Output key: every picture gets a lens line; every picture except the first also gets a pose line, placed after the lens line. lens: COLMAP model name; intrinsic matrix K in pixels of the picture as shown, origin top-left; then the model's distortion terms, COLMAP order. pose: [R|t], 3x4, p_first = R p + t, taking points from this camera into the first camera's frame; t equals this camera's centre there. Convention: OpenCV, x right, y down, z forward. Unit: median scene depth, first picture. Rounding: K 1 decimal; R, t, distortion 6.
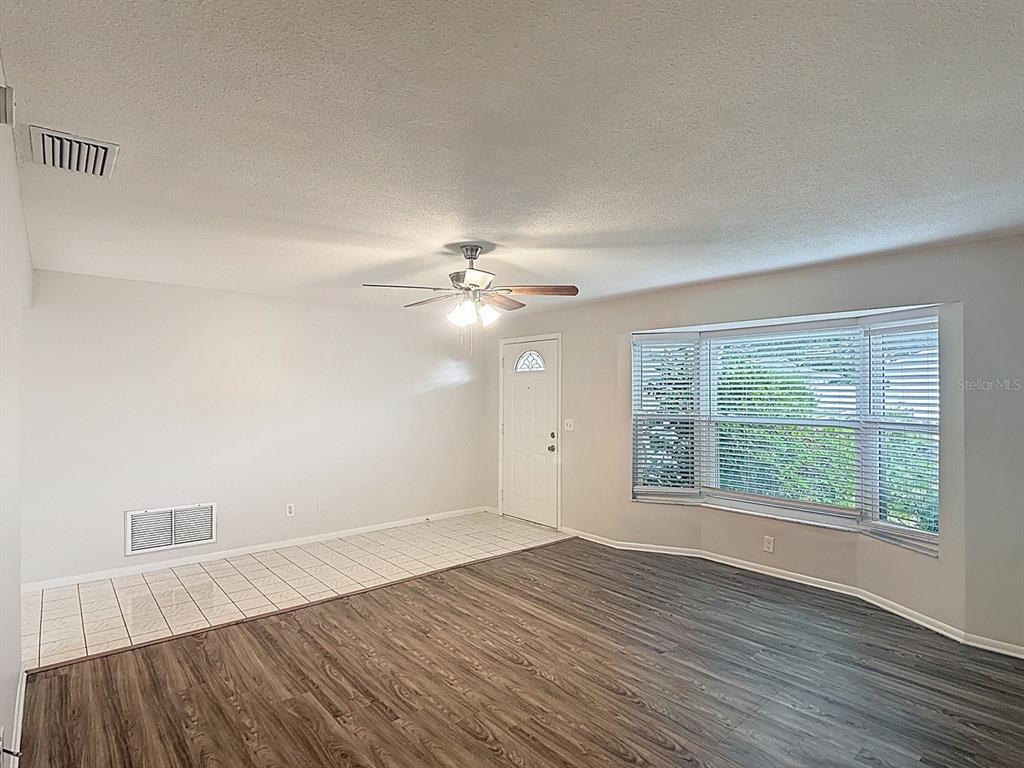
lens RADIAL K [[544.0, 0, 521.5], [0, 544.0, 382.6], [0, 0, 1]] dist [-0.000096, -0.022827]
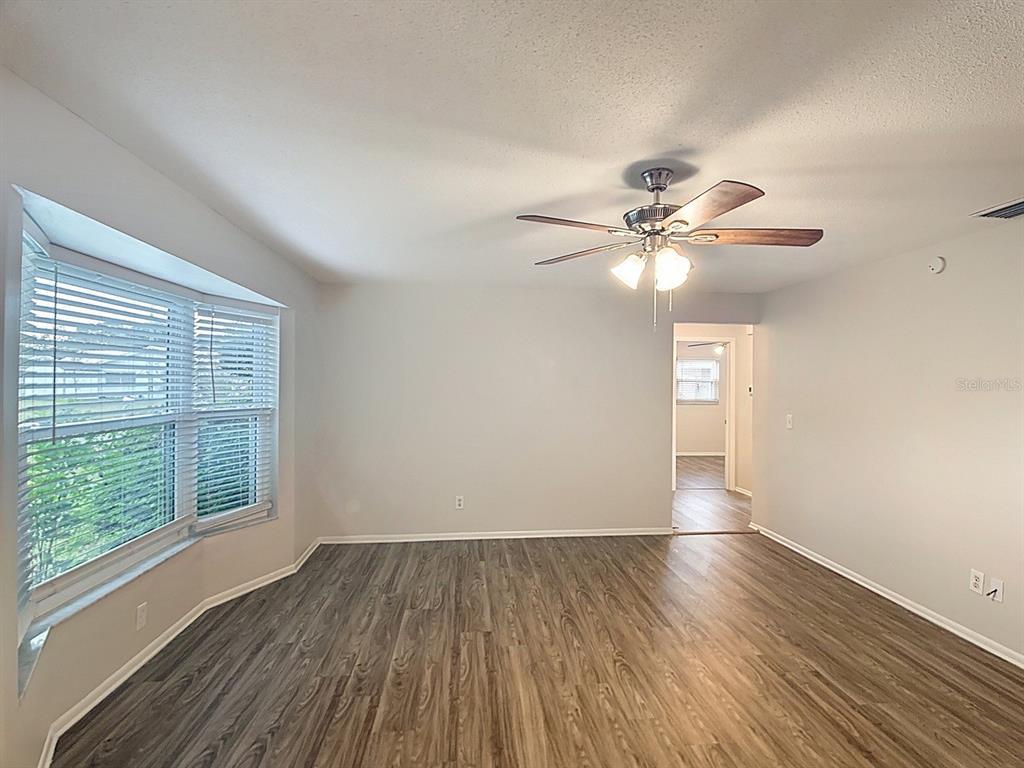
lens RADIAL K [[528.2, 0, 524.6], [0, 528.2, 378.5], [0, 0, 1]] dist [0.003532, -0.013082]
pose [[-0.816464, -0.006241, 0.577362, -0.344687], [-0.021244, 0.999589, -0.019236, 0.028753], [-0.577005, -0.027971, -0.816262, 1.640882]]
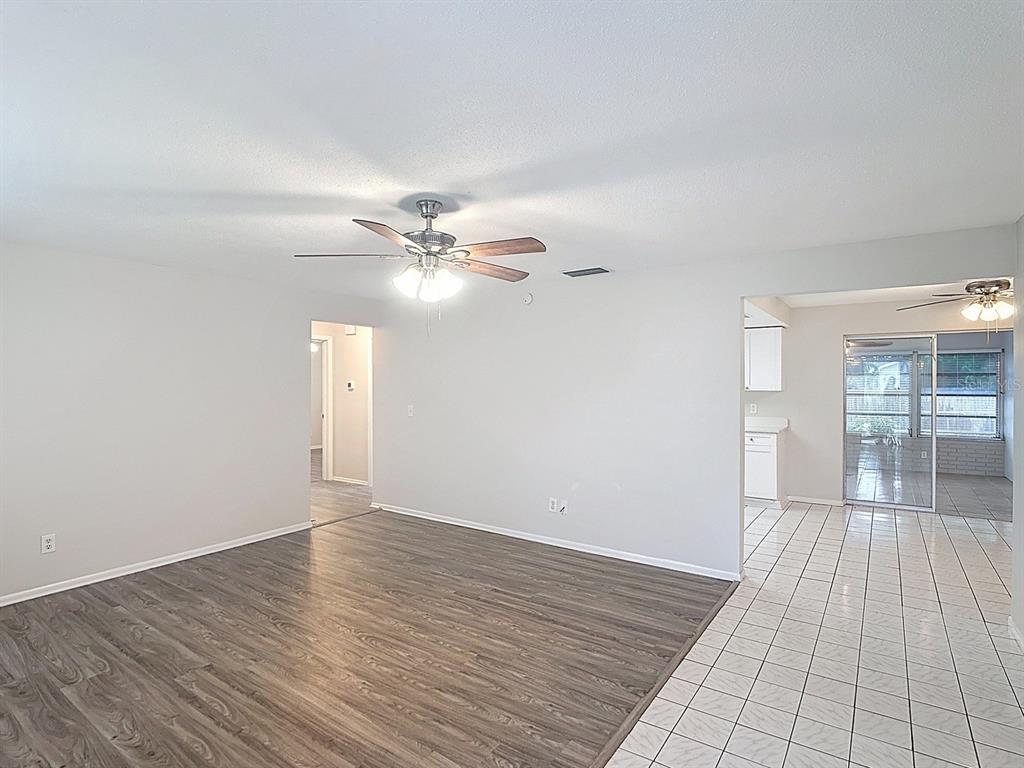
lens RADIAL K [[531.3, 0, 513.7], [0, 531.3, 378.4], [0, 0, 1]] dist [-0.021235, -0.000845]
pose [[-0.972290, -0.002081, -0.233768, -0.030231], [0.002841, 0.999781, -0.020717, 0.033354], [0.233760, -0.020808, -0.972072, 1.809199]]
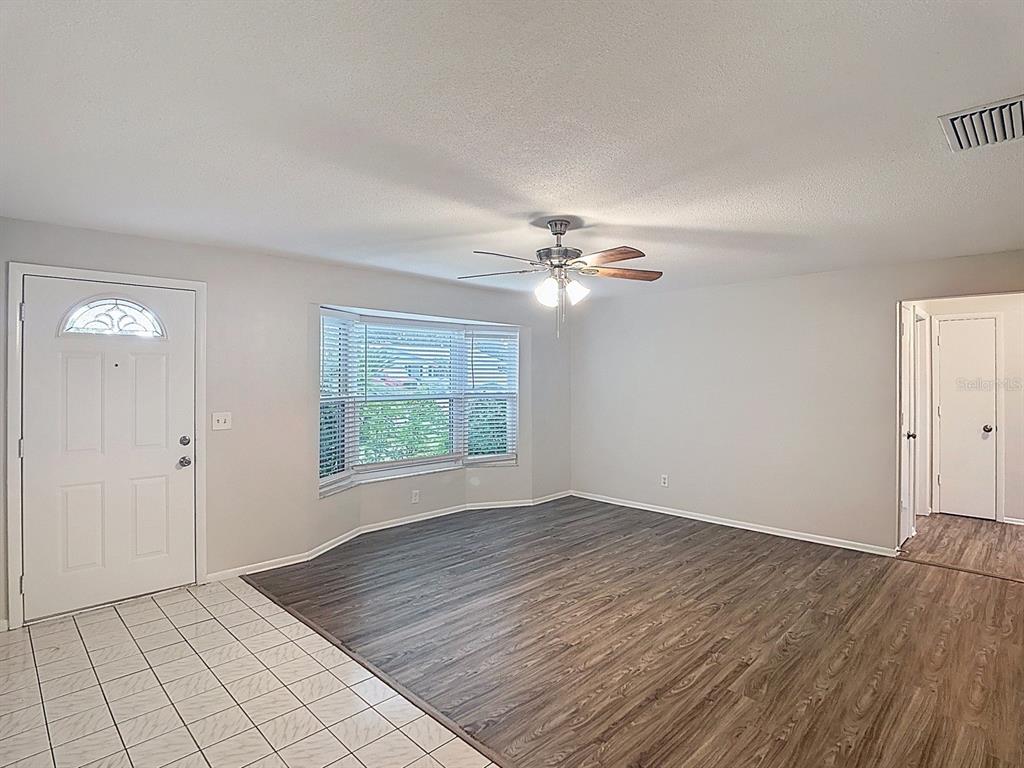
lens RADIAL K [[535.7, 0, 516.7], [0, 535.7, 370.7], [0, 0, 1]] dist [0.002419, -0.020870]
pose [[-0.071761, 0.005188, 0.997408, -1.023663], [-0.019686, 0.999784, -0.006617, 0.019087], [-0.997228, -0.020110, -0.071644, 1.136637]]
